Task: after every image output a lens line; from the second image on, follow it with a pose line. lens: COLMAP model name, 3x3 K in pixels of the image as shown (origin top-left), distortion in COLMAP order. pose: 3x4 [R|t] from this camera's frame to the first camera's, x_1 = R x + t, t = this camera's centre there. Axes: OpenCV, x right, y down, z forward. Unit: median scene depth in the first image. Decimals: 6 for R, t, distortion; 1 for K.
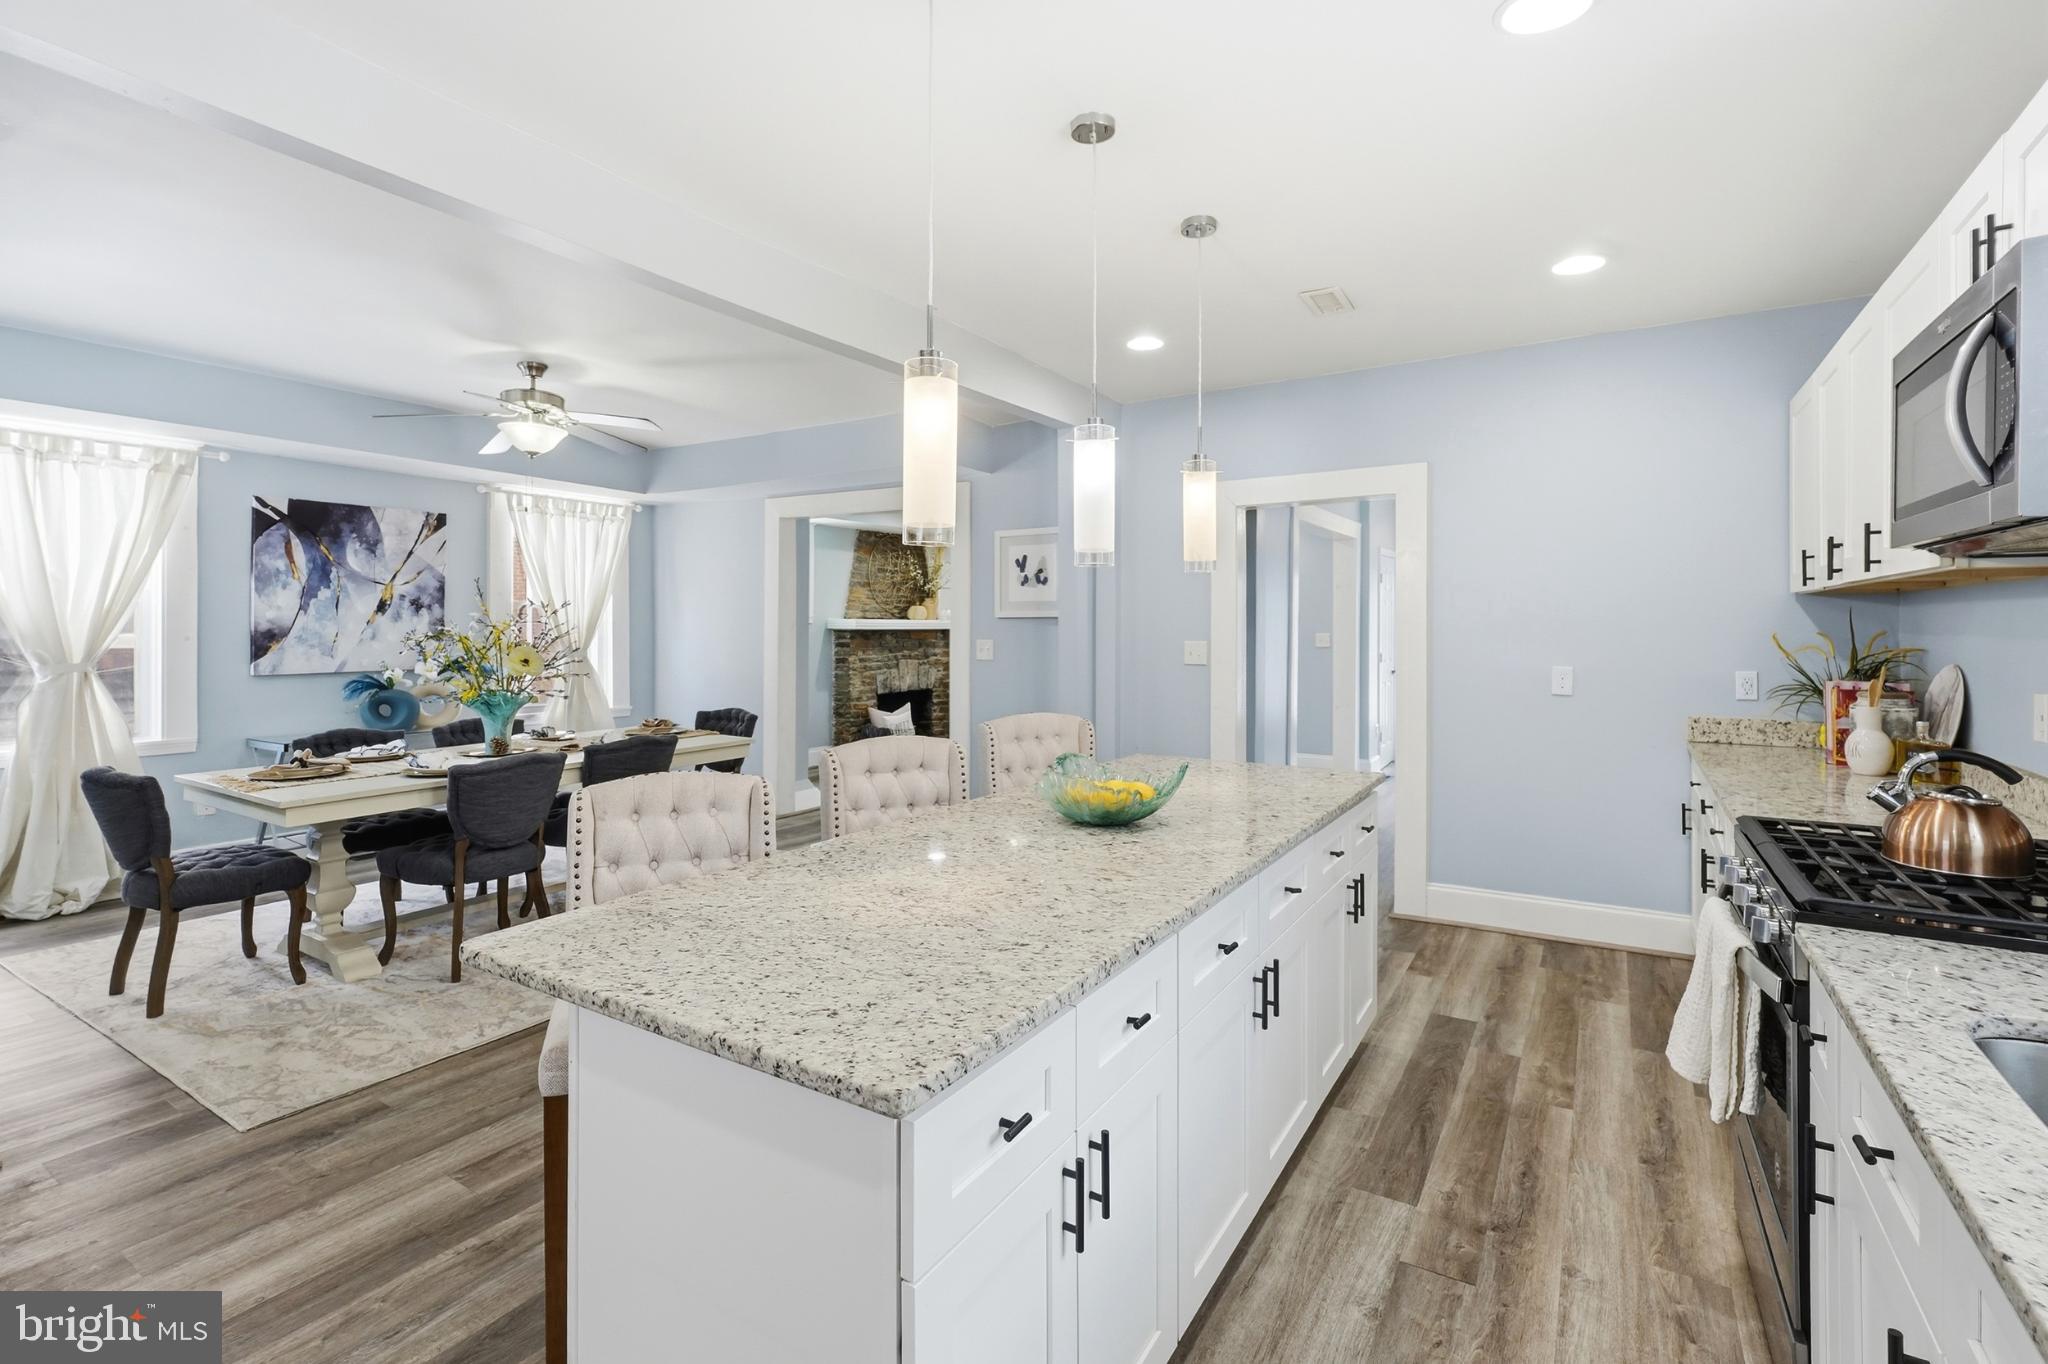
lens RADIAL K [[934.1, 0, 1022.1], [0, 934.1, 622.3], [0, 0, 1]] dist [-0.000185, 0.000258]
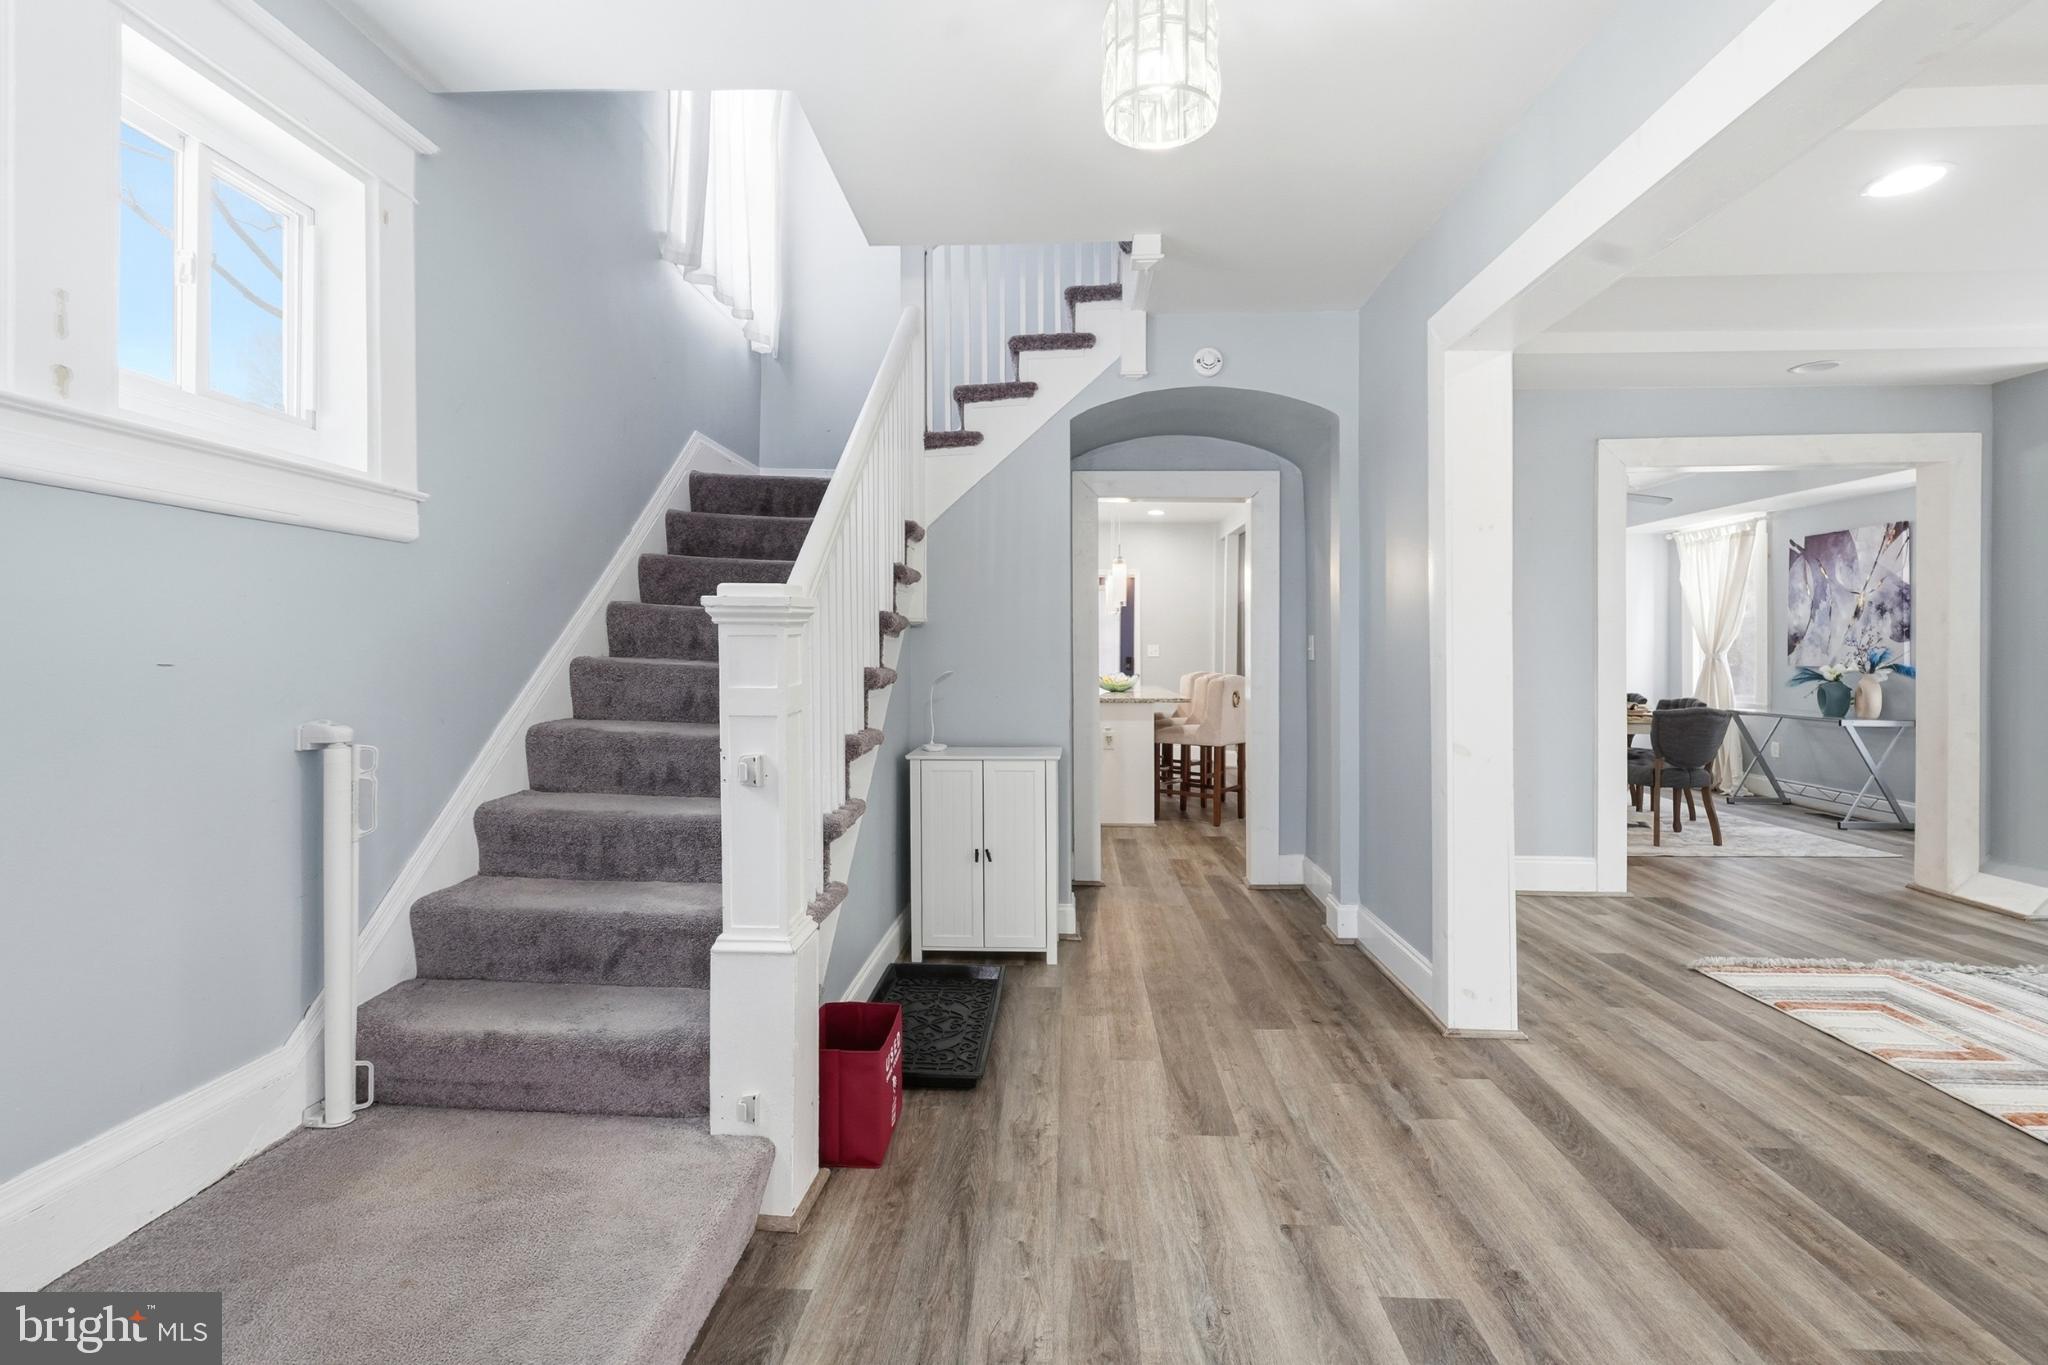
lens RADIAL K [[923.3, 0, 1021.6], [0, 923.3, 656.4], [0, 0, 1]] dist [0.000064, 0.000225]
pose [[-0.870435, 0.000686, -0.492283, 1.199929], [-0.000299, 0.999998, 0.001921, 0.054353], [0.492283, 0.001819, -0.870433, 2.245205]]
